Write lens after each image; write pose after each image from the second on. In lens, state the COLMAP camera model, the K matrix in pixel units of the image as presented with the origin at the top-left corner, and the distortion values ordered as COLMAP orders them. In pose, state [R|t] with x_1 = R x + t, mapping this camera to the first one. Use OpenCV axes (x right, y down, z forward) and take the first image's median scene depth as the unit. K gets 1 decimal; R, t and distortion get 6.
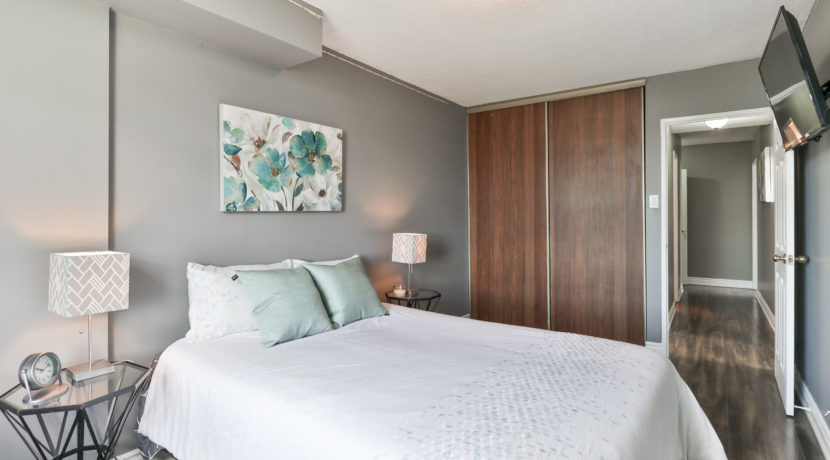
lens RADIAL K [[418.1, 0, 415.4], [0, 418.1, 212.2], [0, 0, 1]] dist [-0.000677, -0.000141]
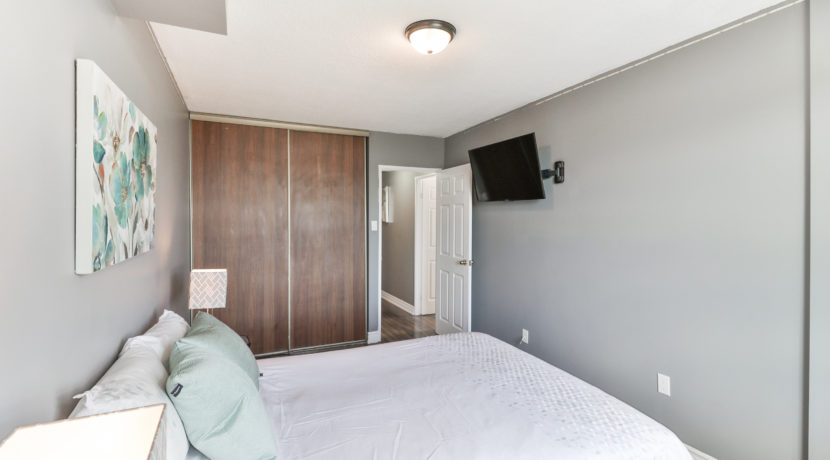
lens RADIAL K [[384.4, 0, 413.4], [0, 384.4, 221.3], [0, 0, 1]] dist [0.011990, -0.015099]
pose [[0.502434, 0.000610, 0.864616, -0.397660], [-0.007713, 0.999963, 0.003777, -0.041978], [-0.864581, -0.008566, 0.502420, 0.257841]]
